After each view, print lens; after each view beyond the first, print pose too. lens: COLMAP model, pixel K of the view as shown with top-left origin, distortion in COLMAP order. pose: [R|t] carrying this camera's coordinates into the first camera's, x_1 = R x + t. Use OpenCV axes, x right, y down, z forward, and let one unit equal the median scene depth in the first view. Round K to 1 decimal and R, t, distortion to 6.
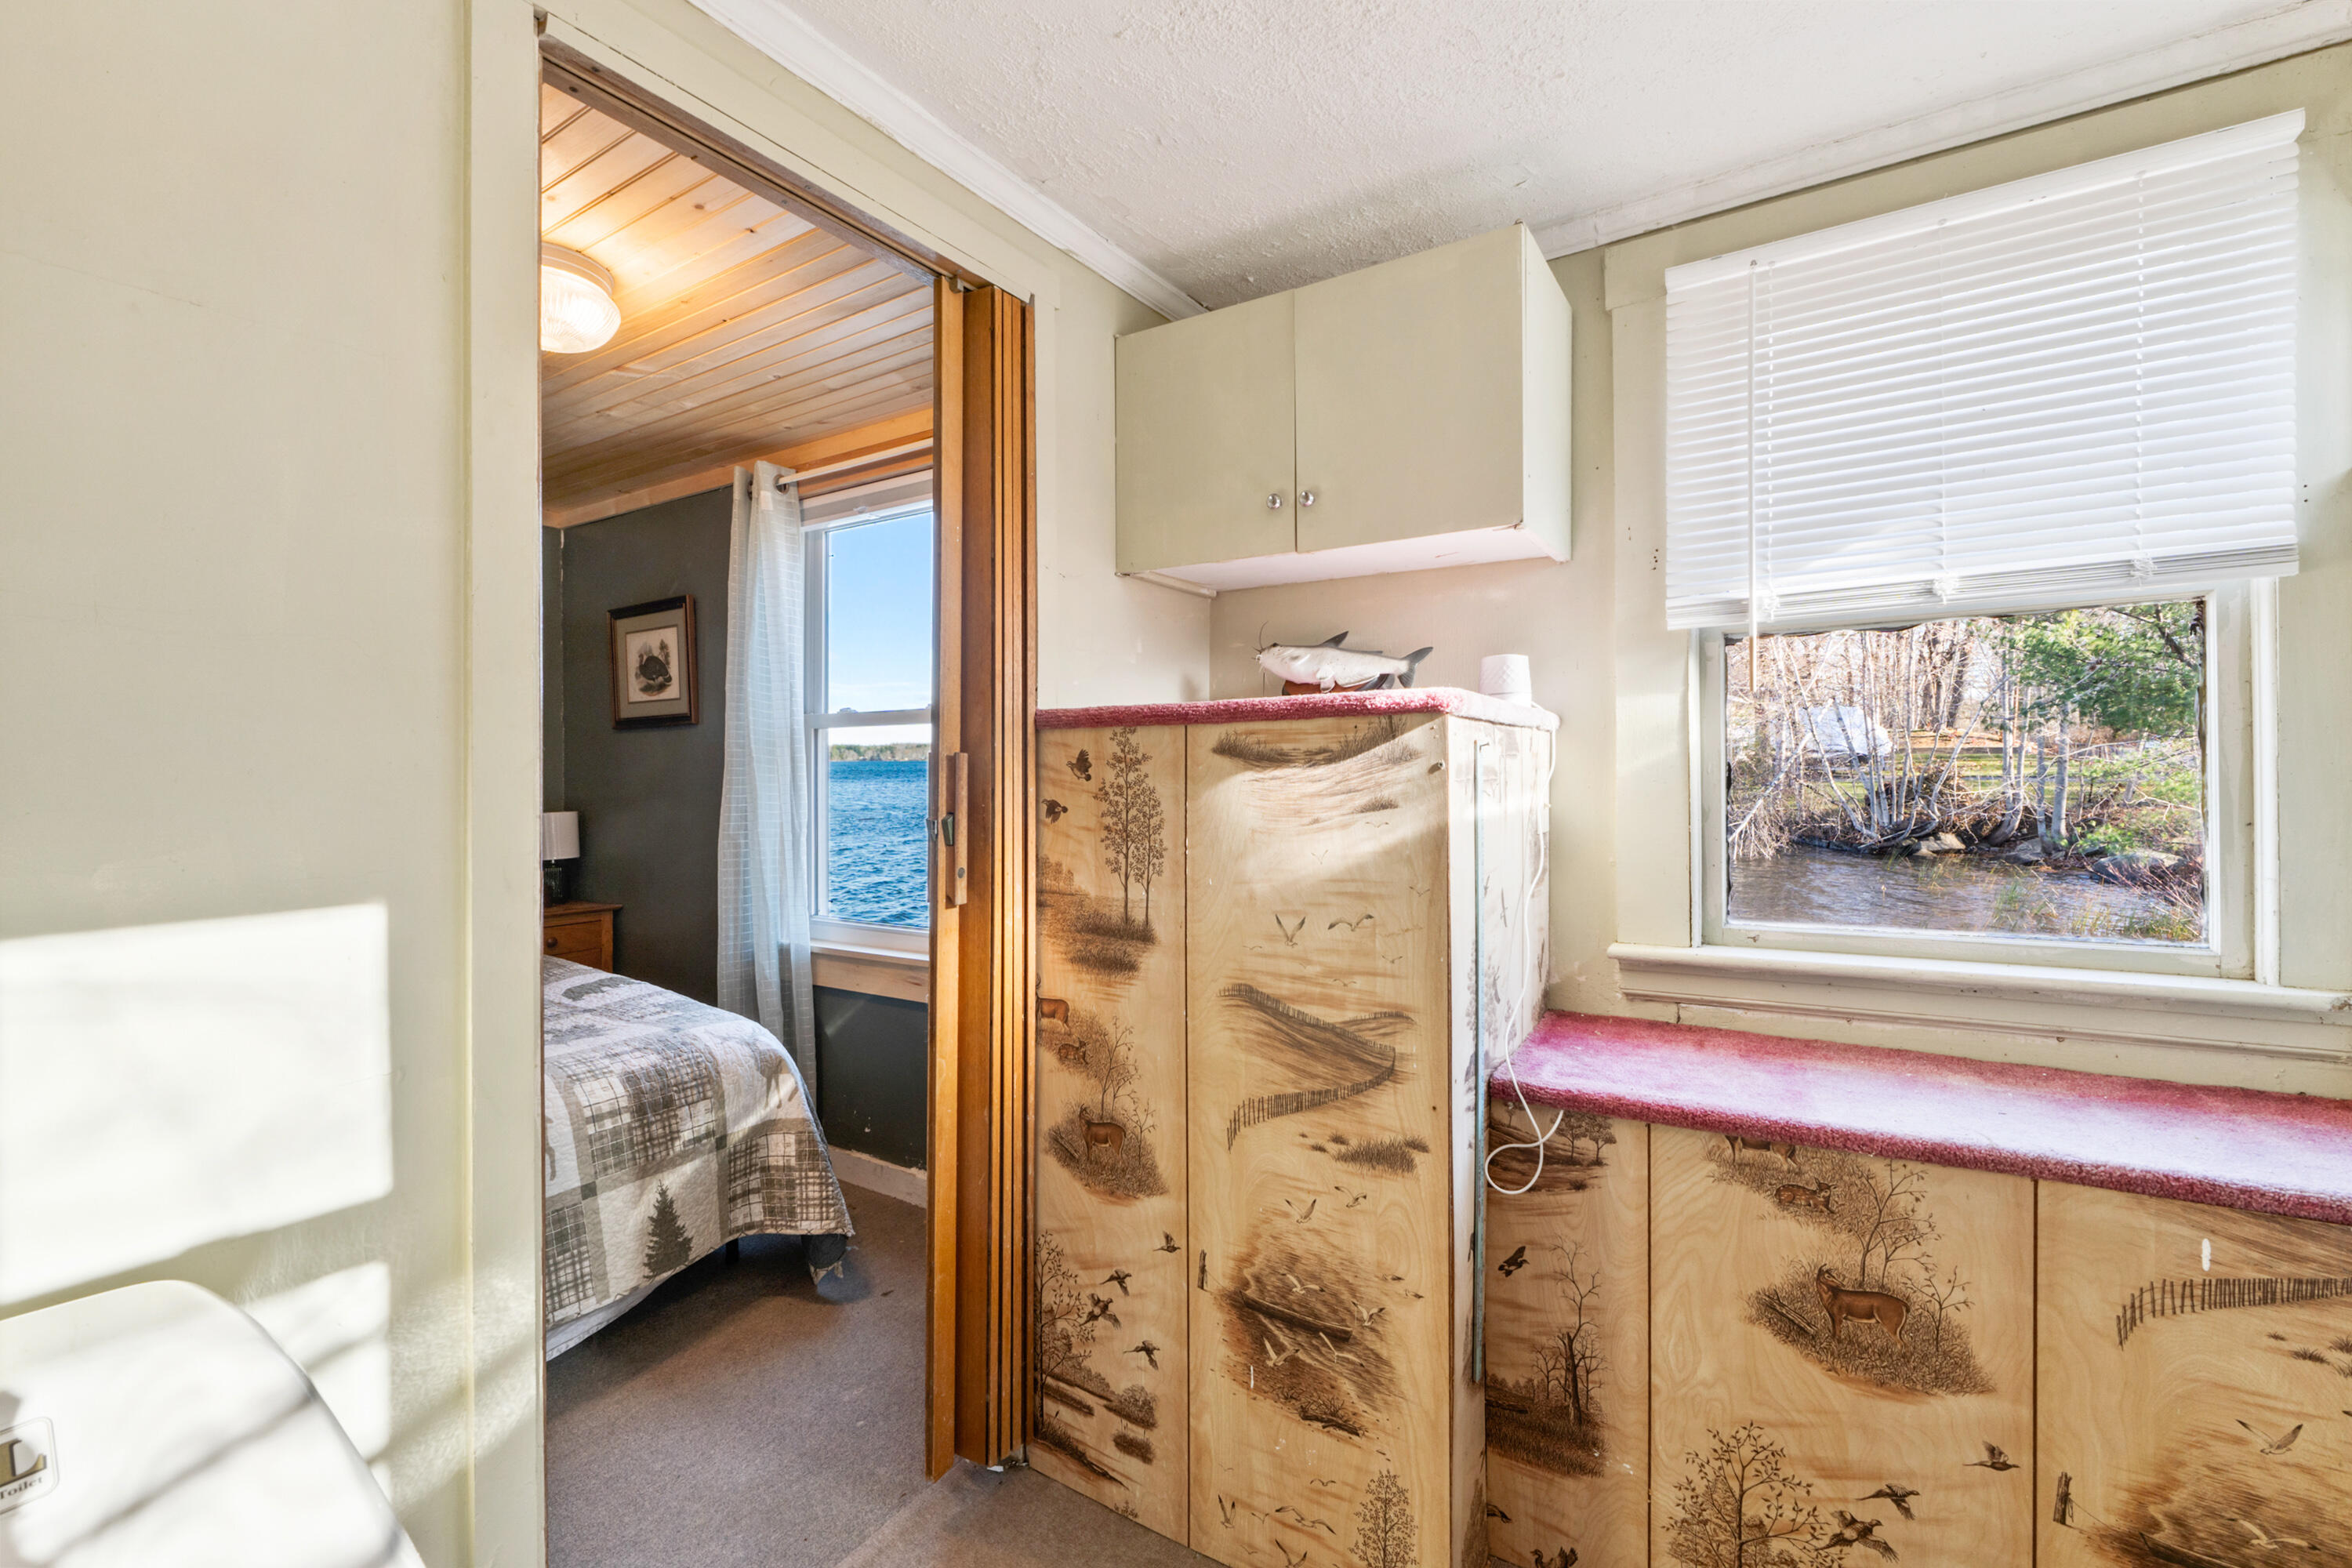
lens RADIAL K [[989.9, 0, 1164.4], [0, 989.9, 766.0], [0, 0, 1]] dist [-0.006582, -0.000486]
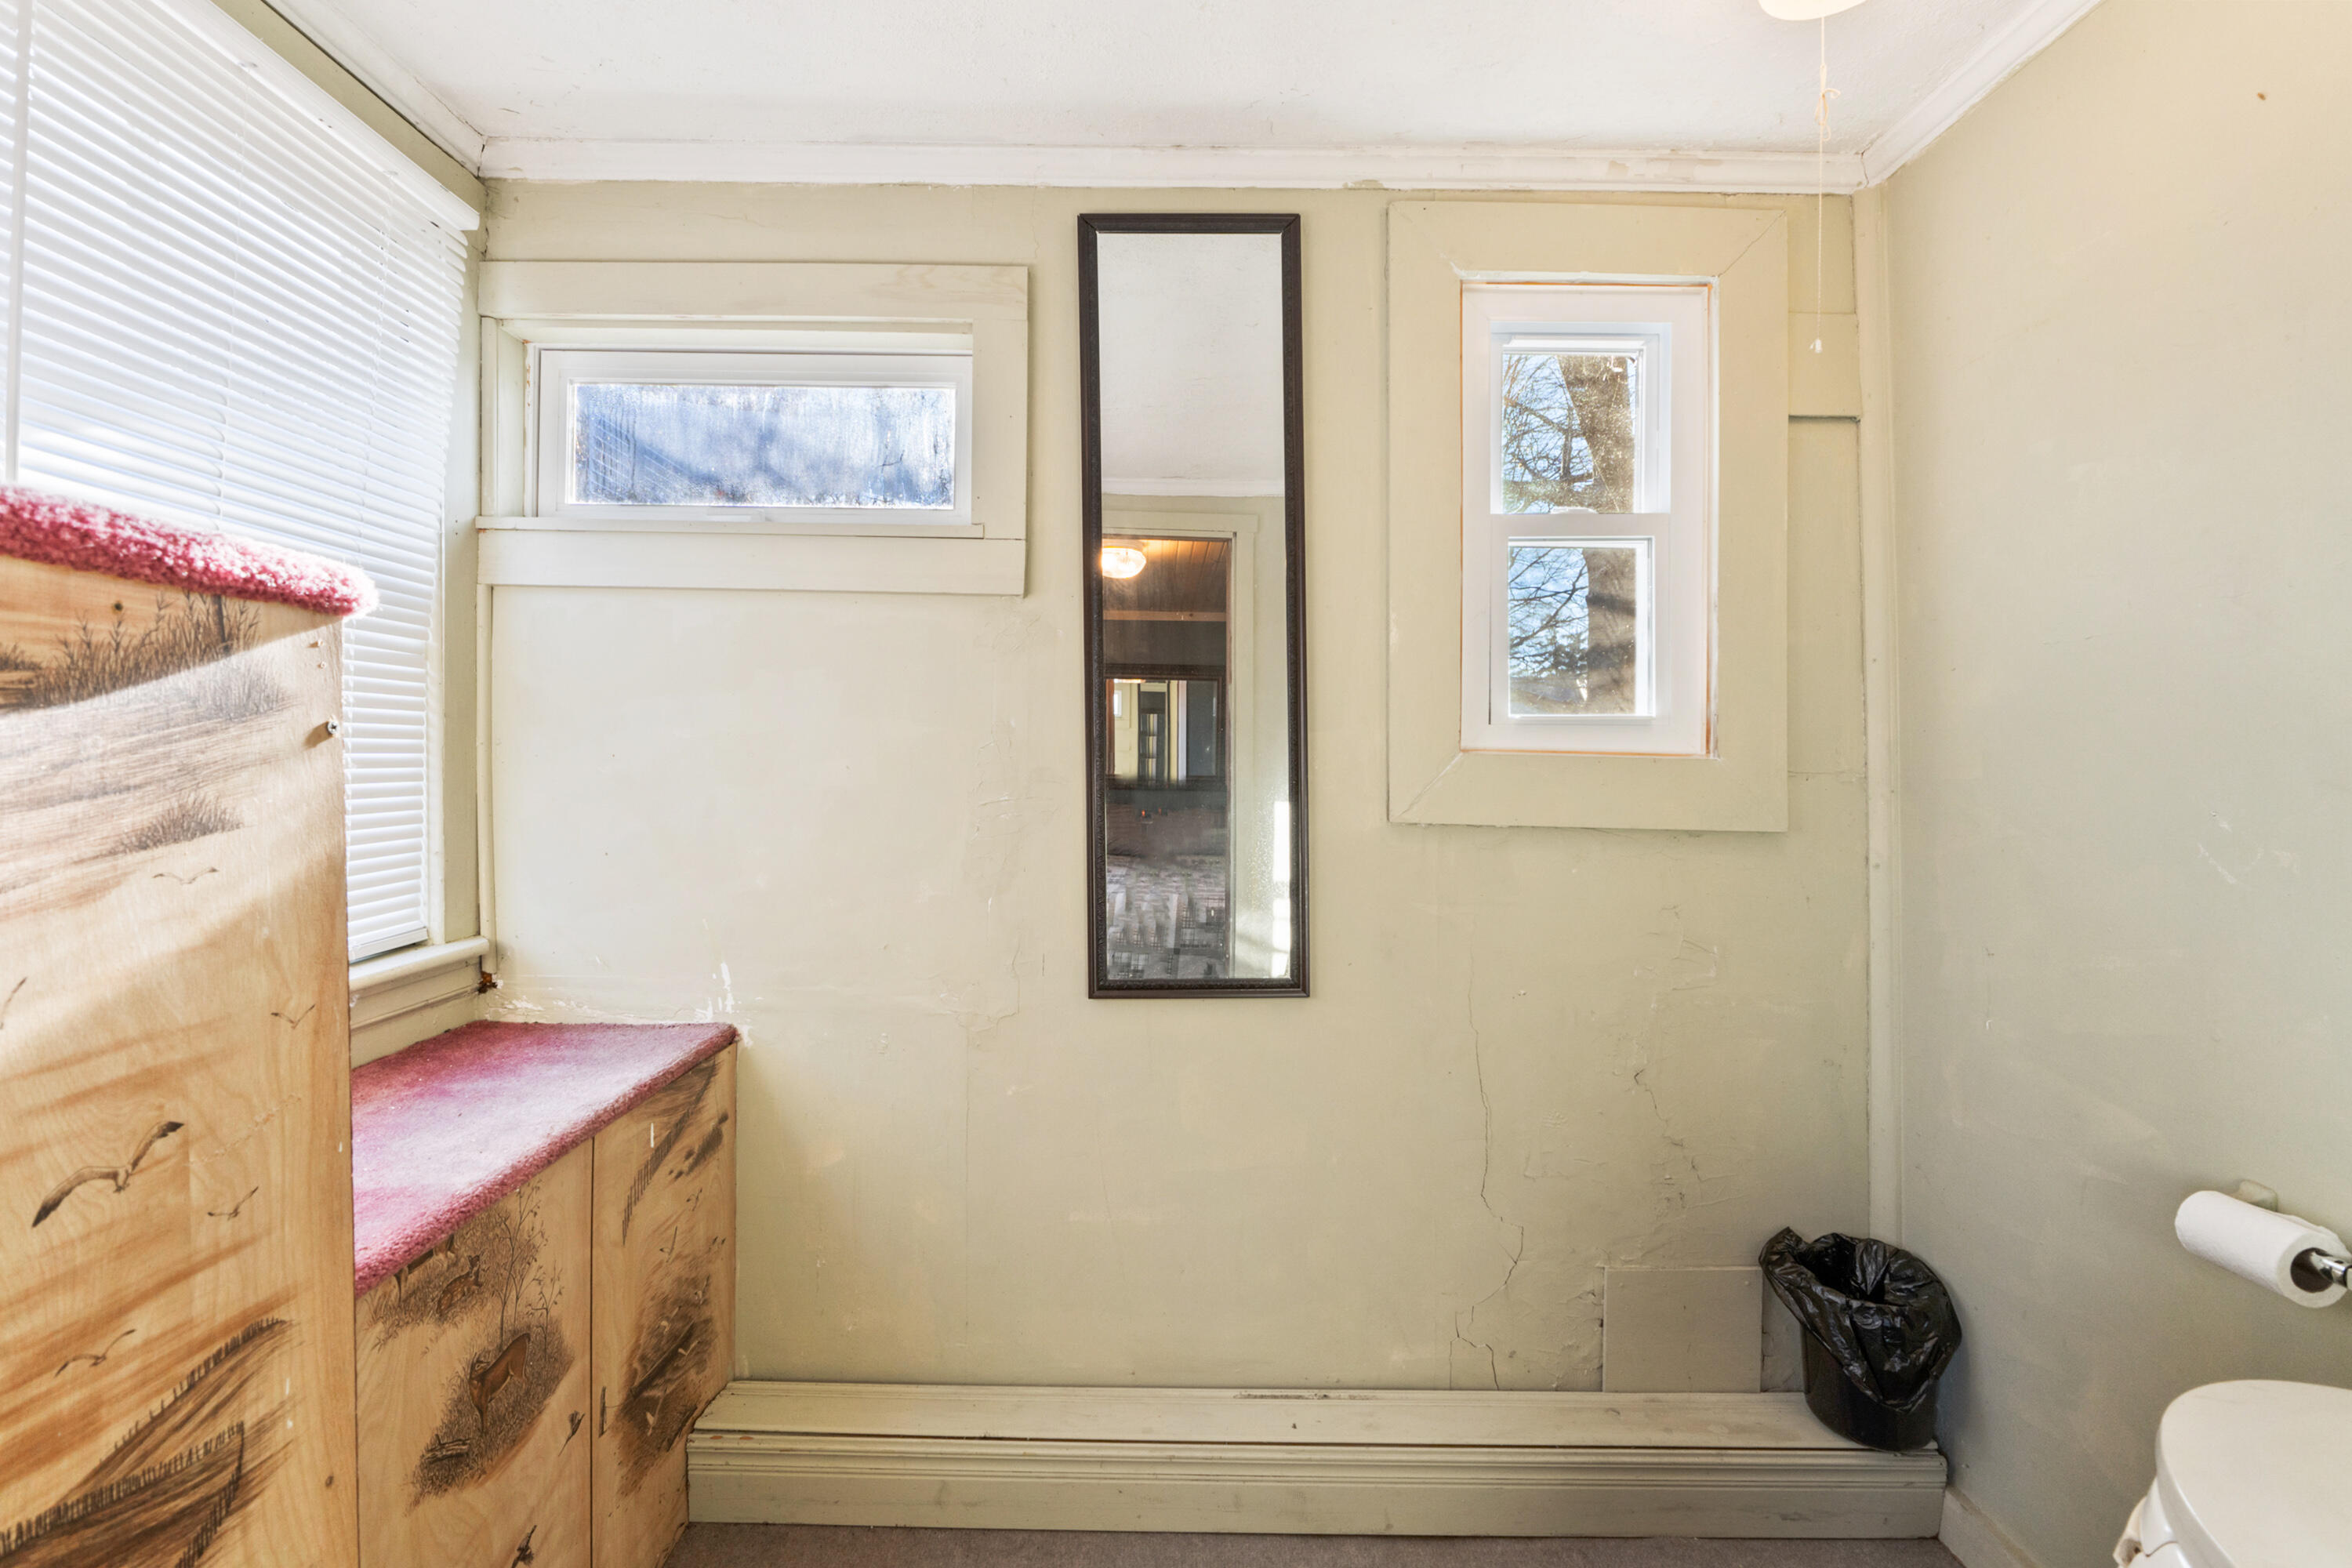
lens RADIAL K [[989.9, 0, 1164.4], [0, 989.9, 766.0], [0, 0, 1]] dist [-0.006582, -0.000486]
pose [[-0.541997, 0.002830, 0.840376, -0.306512], [-0.011029, 0.999884, -0.010479, 0.016833], [-0.840308, -0.014948, -0.541903, 0.897889]]
